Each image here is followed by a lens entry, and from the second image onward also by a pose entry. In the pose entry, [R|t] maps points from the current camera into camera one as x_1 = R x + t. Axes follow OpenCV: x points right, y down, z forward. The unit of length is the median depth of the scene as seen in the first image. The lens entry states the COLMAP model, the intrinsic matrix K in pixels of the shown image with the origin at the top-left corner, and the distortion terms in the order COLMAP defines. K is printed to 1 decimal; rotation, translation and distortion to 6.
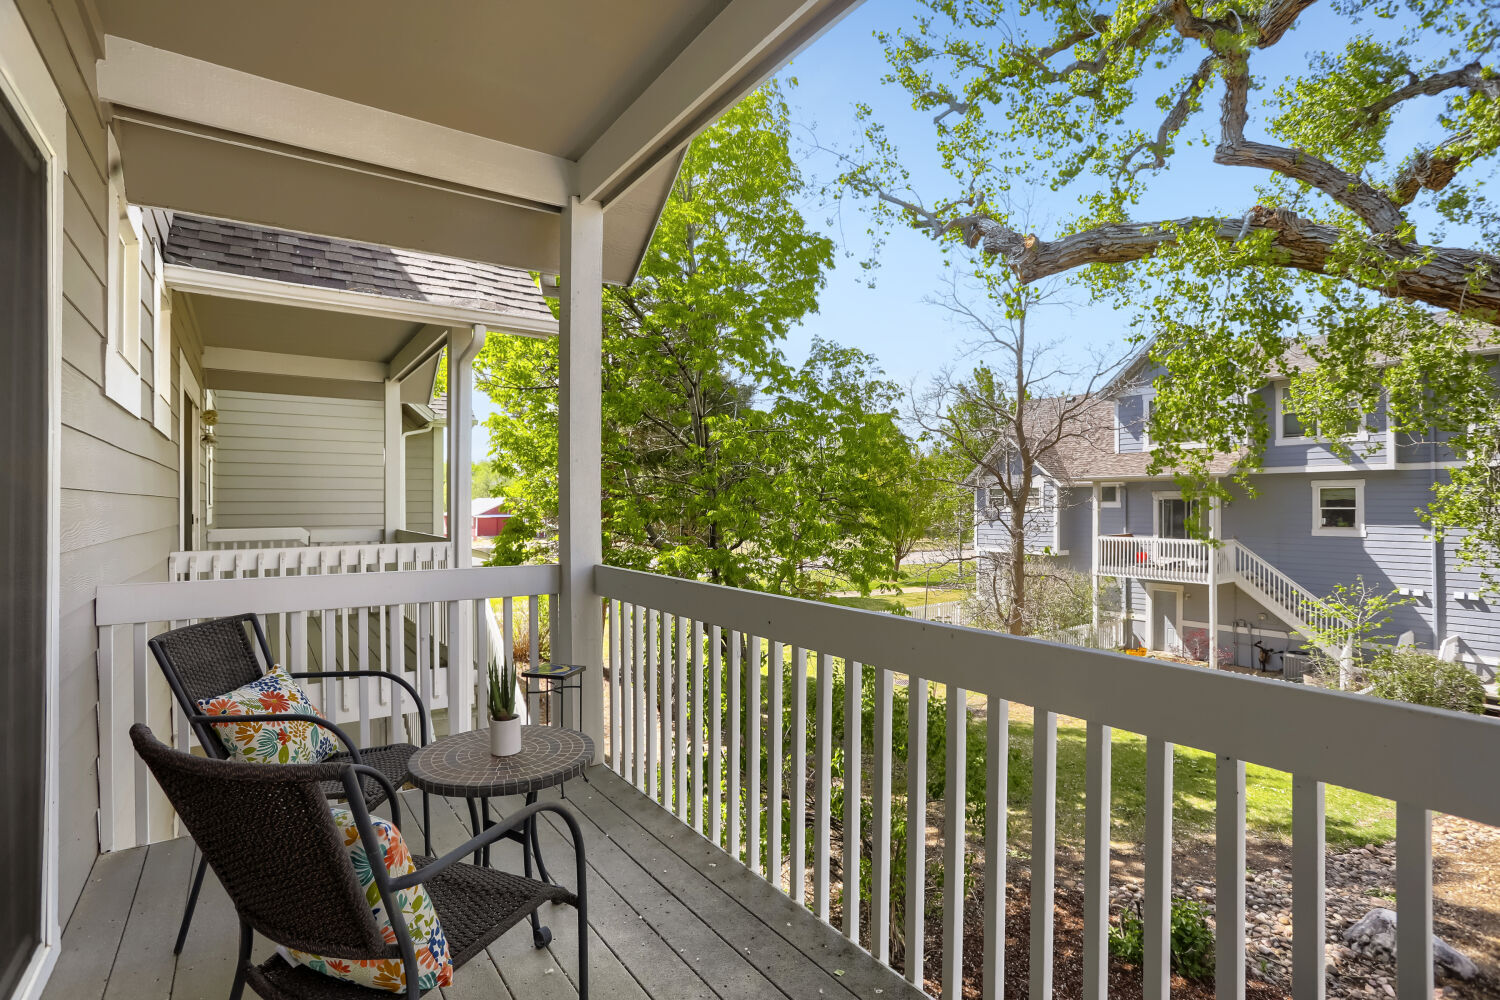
lens RADIAL K [[722.9, 0, 730.7], [0, 722.9, 483.0], [0, 0, 1]] dist [-0.046805, 0.013899]
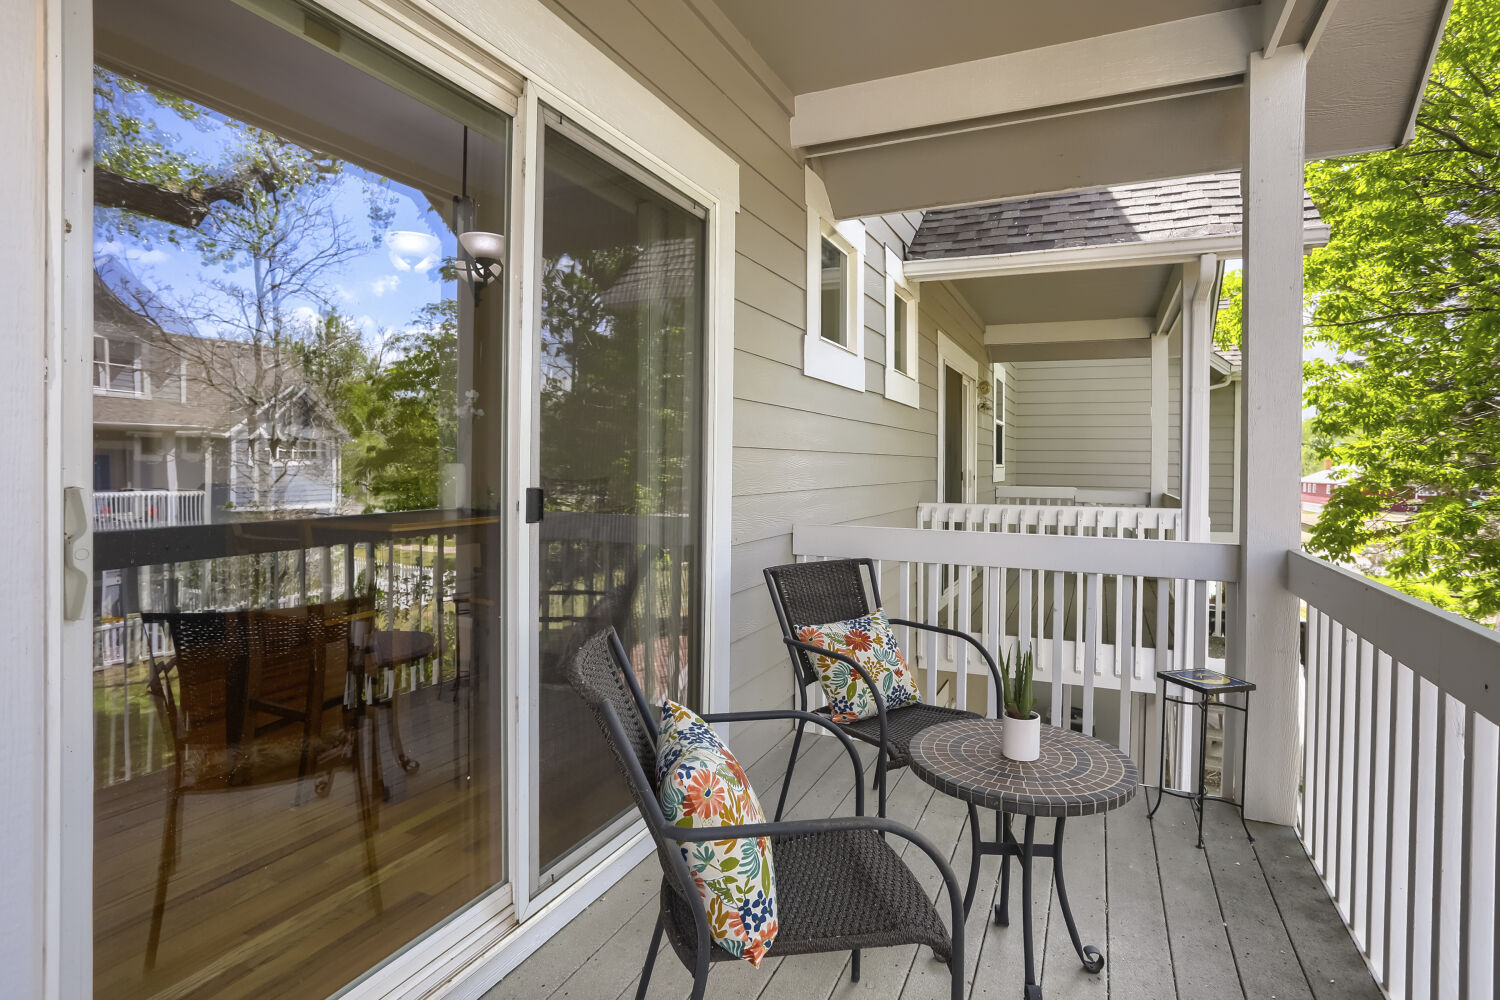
lens RADIAL K [[722.9, 0, 751.4], [0, 722.9, 452.7], [0, 0, 1]] dist [-0.046805, 0.013899]
pose [[0.514135, 0.001397, -0.857708, 0.090375], [0.007709, 0.999951, 0.006250, 0.003349], [0.857675, -0.009825, 0.514099, 0.111657]]
